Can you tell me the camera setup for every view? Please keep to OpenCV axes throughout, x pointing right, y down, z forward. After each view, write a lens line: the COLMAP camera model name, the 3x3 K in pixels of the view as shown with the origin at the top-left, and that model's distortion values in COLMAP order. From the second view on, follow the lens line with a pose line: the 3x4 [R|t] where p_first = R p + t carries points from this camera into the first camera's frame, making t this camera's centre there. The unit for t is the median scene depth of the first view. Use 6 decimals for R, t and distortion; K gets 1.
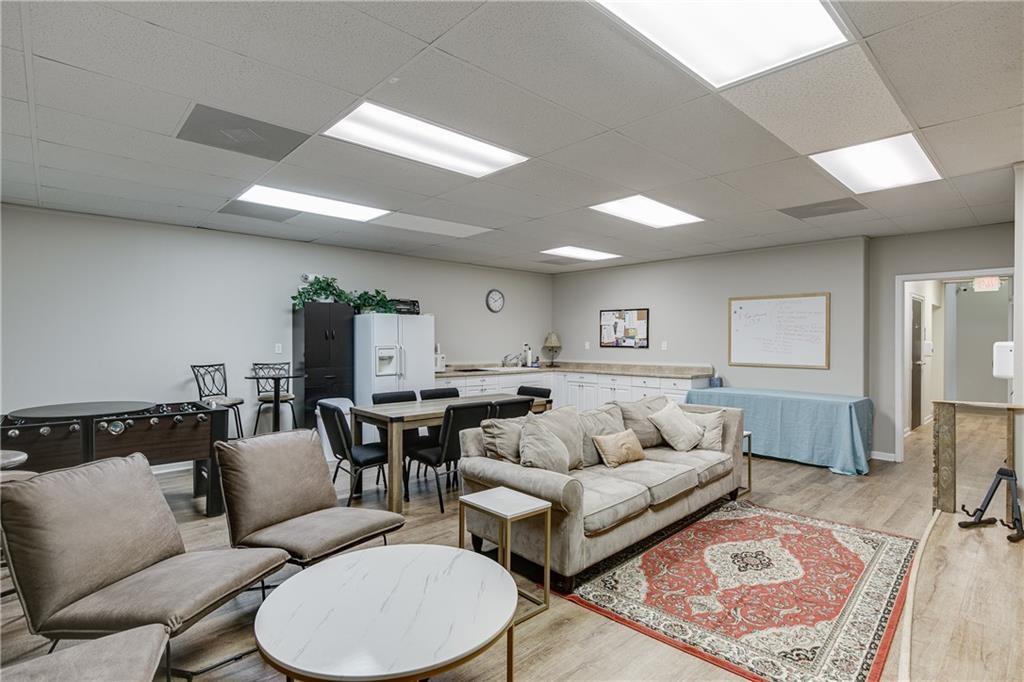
lens RADIAL K [[504.0, 0, 512.9], [0, 504.0, 345.0], [0, 0, 1]] dist [-0.016149, -0.001349]
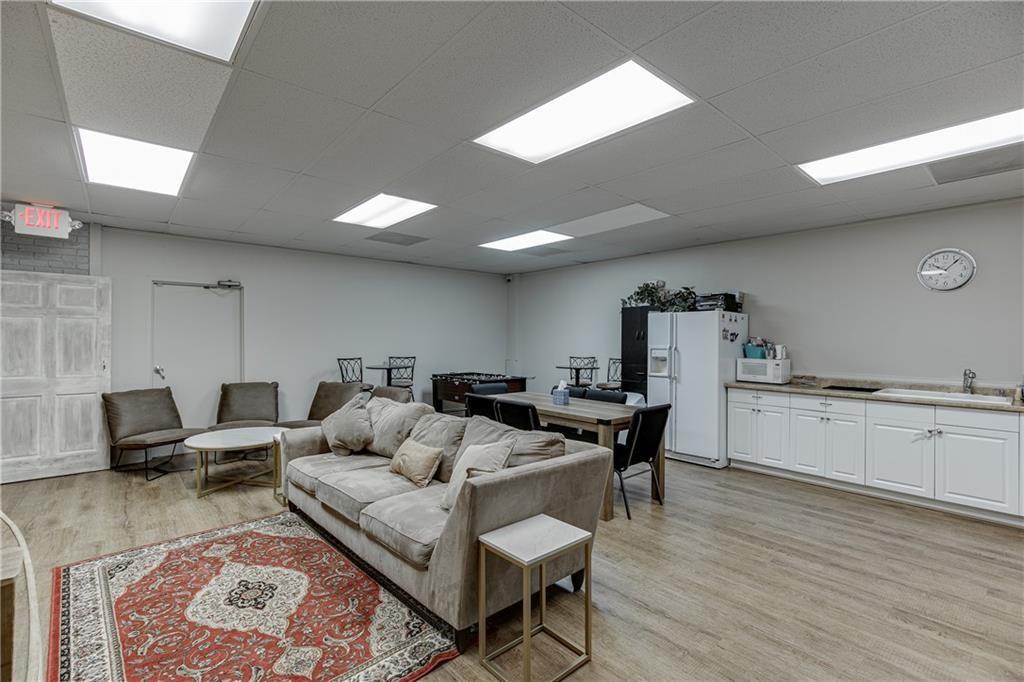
lens RADIAL K [[463.2, 0, 514.8], [0, 463.2, 336.2], [0, 0, 1]] dist [-0.012048, 0.002440]
pose [[-0.032480, -0.011506, -0.999406, 1.313048], [-0.016336, 0.999806, -0.010979, -0.006391], [0.999339, 0.015970, -0.032662, 1.541415]]
